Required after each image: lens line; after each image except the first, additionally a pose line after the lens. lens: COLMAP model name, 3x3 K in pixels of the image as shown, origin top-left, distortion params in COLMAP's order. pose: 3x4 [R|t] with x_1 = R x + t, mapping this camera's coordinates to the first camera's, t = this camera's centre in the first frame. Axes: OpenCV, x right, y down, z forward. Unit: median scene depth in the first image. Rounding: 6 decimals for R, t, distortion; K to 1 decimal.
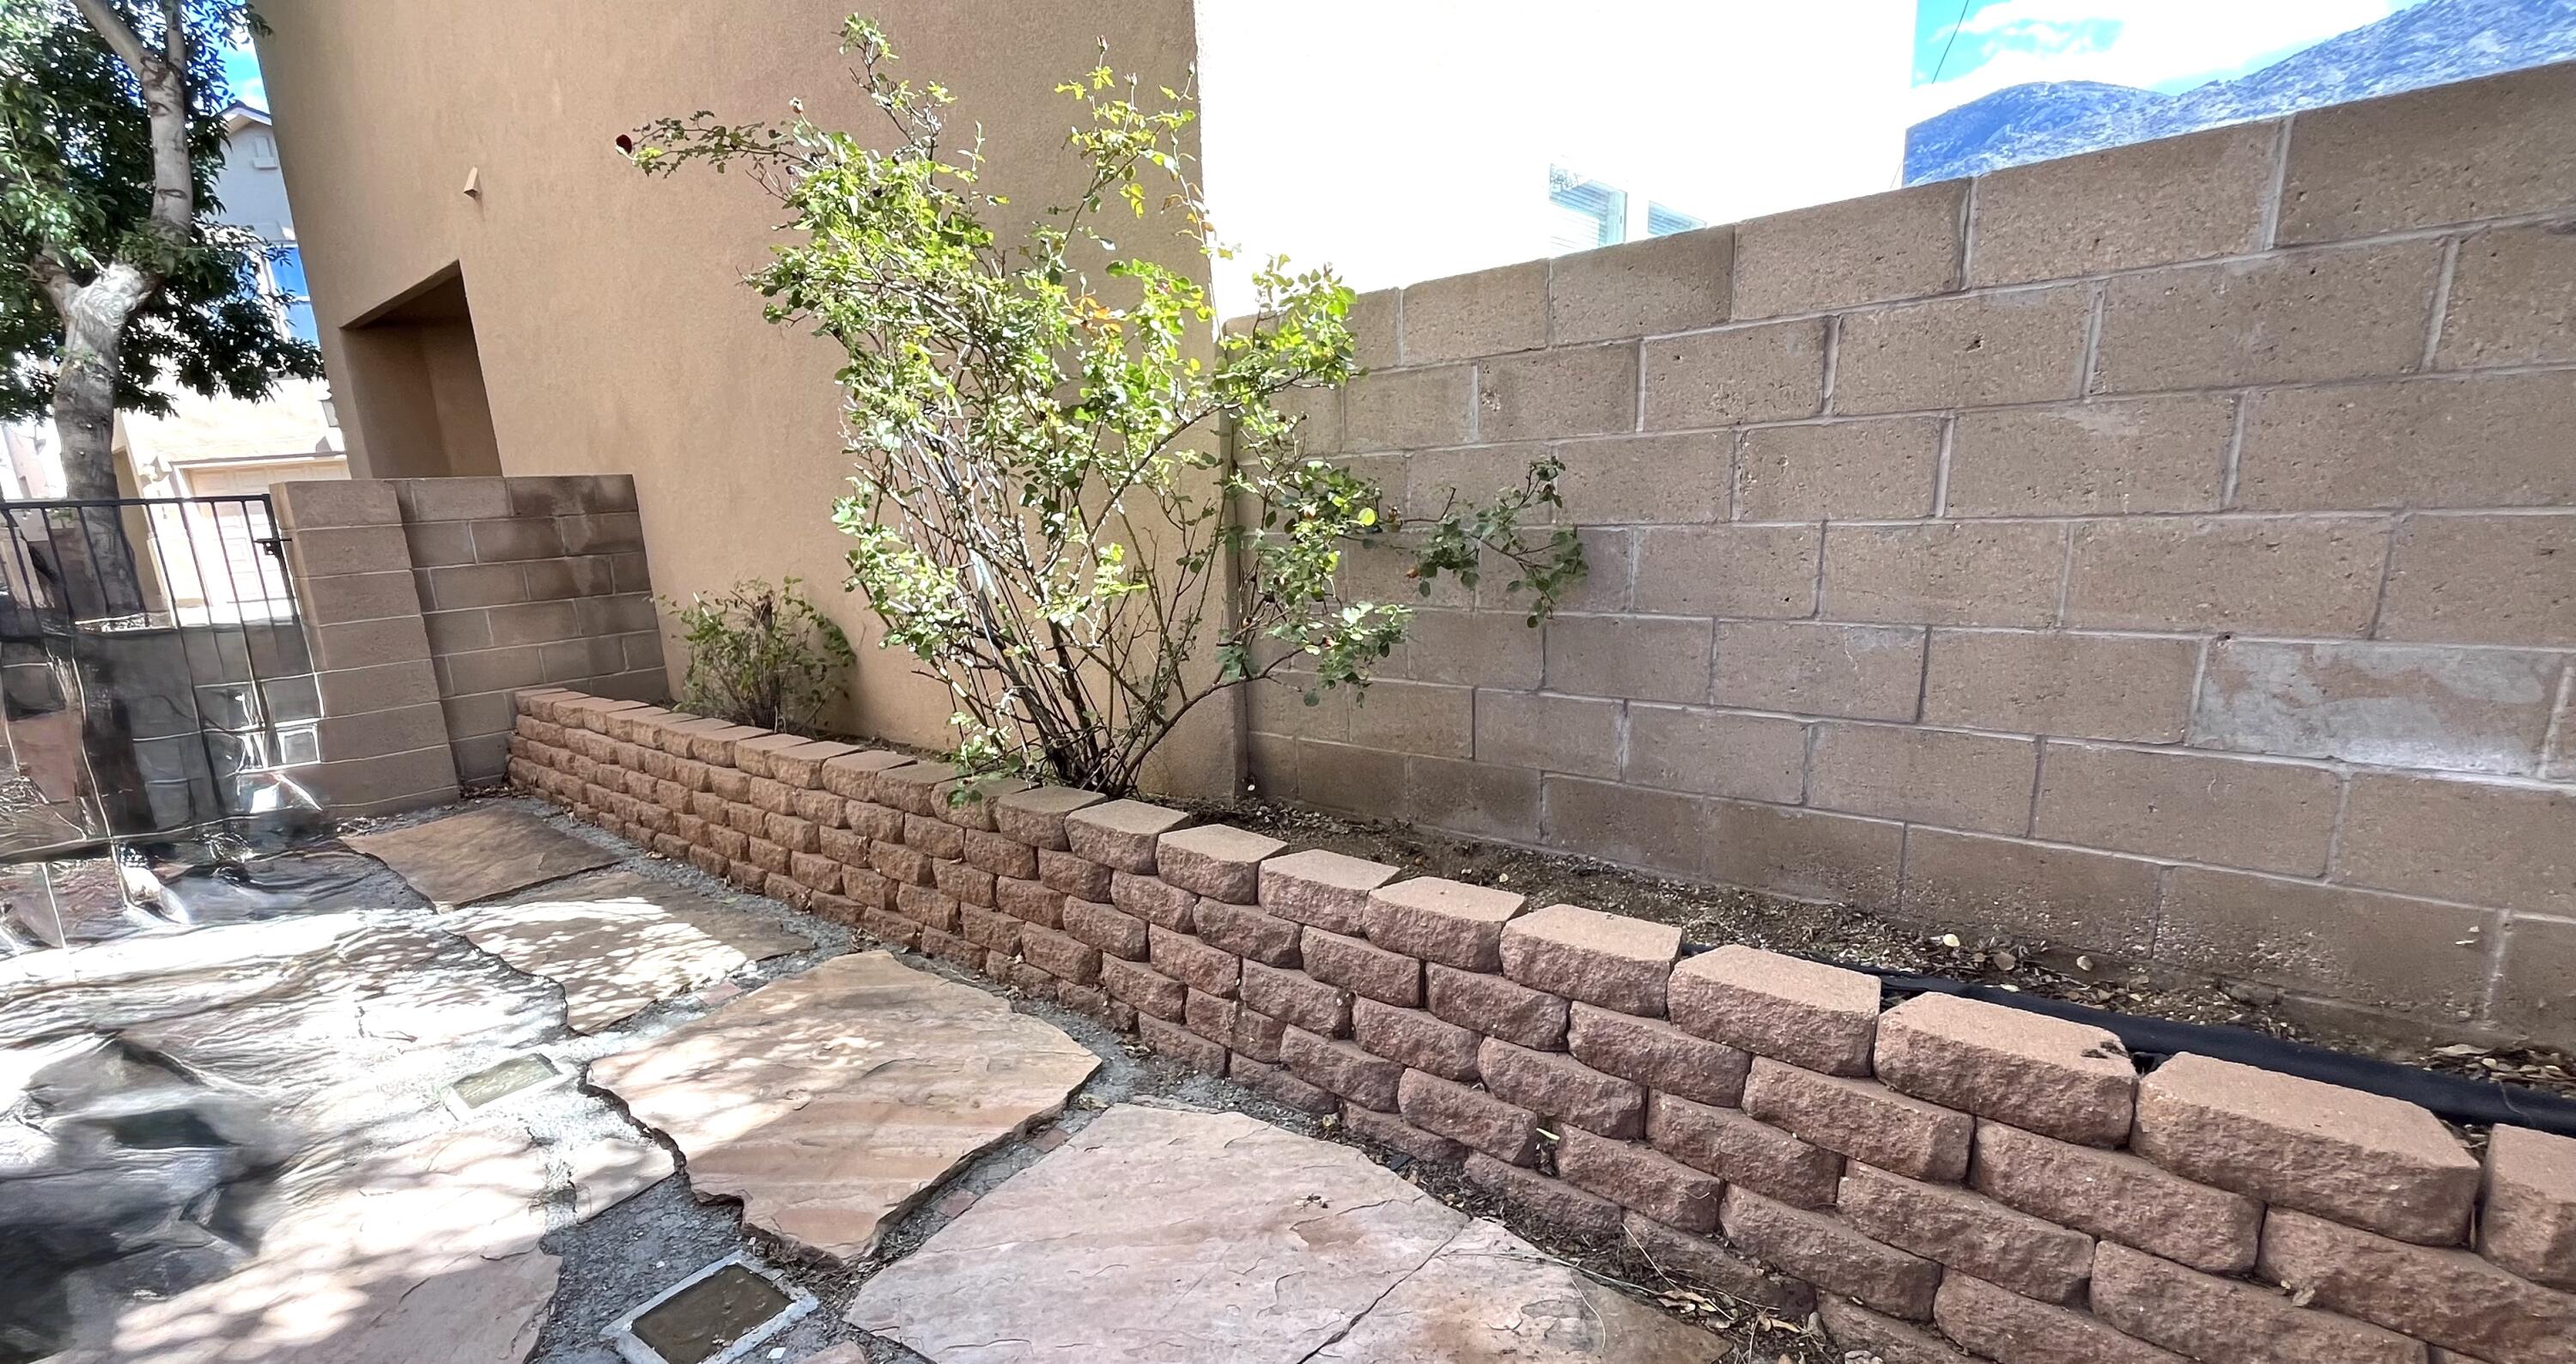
lens RADIAL K [[1103.3, 0, 1216.7], [0, 1103.3, 764.4], [0, 0, 1]] dist [0.000483, -0.000058]
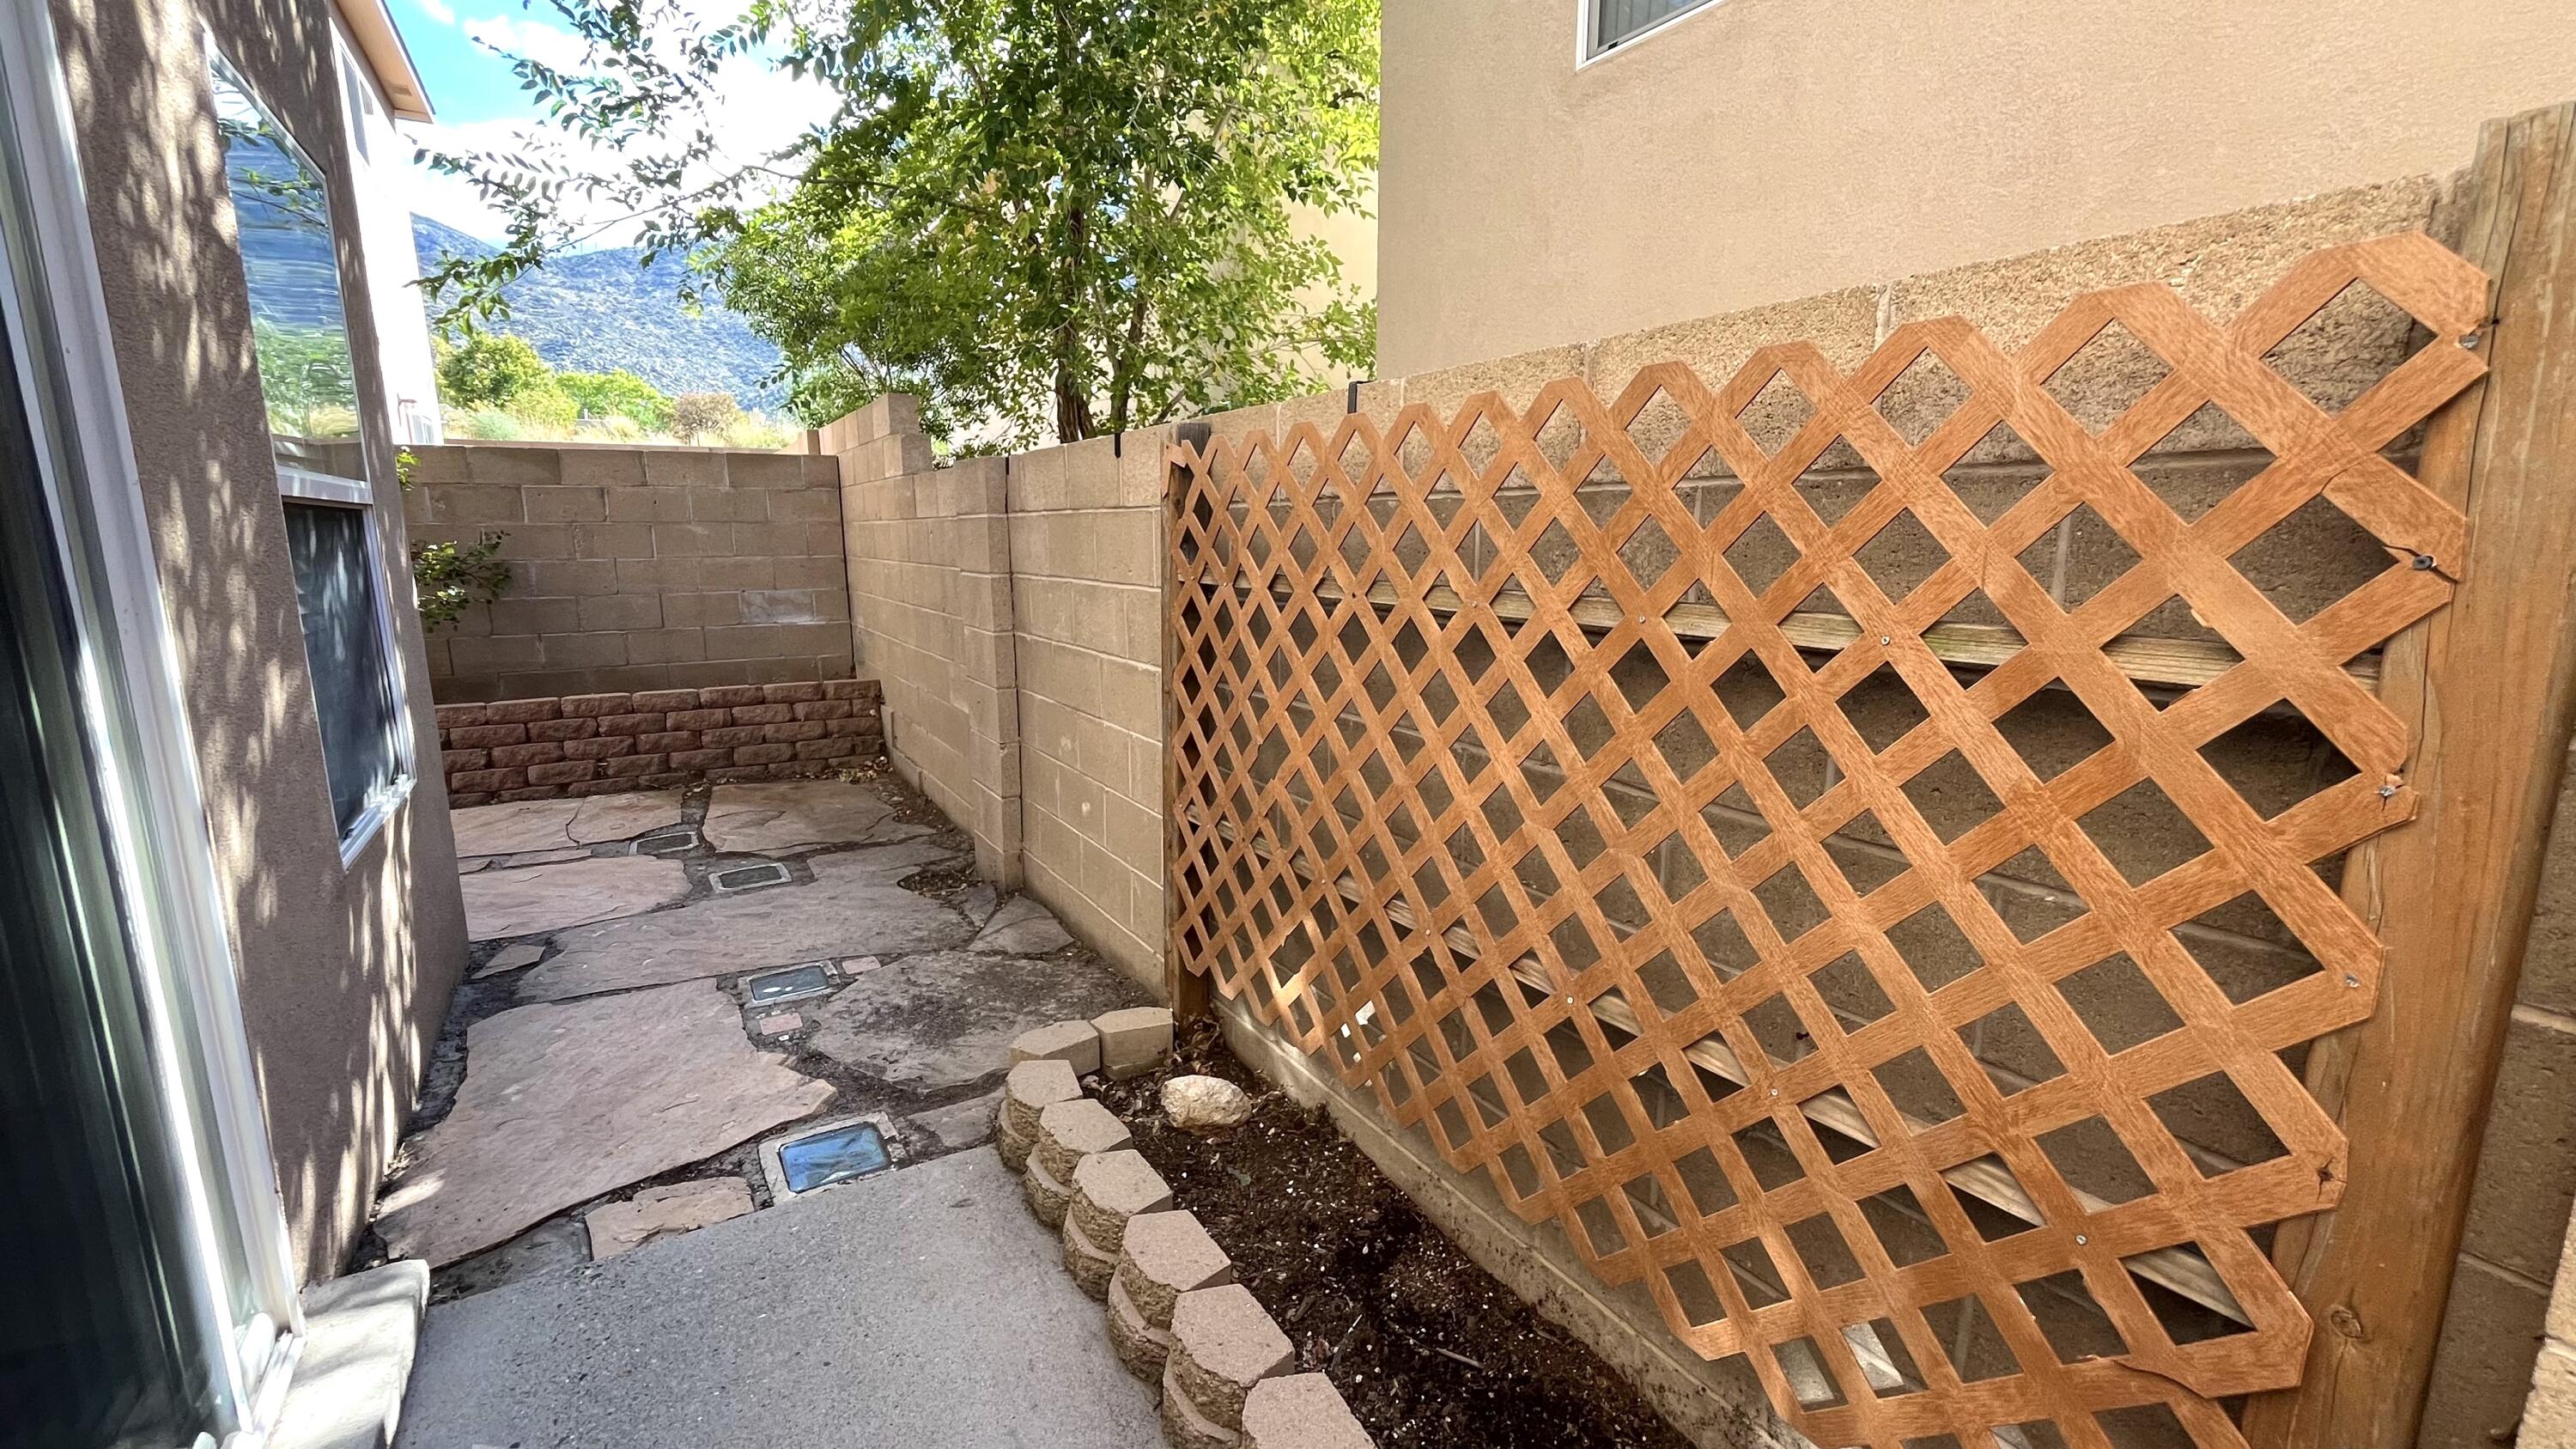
lens RADIAL K [[1050.9, 0, 1291.3], [0, 1050.9, 727.0], [0, 0, 1]] dist [0.000093, -0.000018]
pose [[0.286098, -0.125024, 0.950009, -1.817101], [0.224368, 0.972629, 0.060431, 0.492177], [-0.931562, 0.195862, 0.306318, -1.562280]]
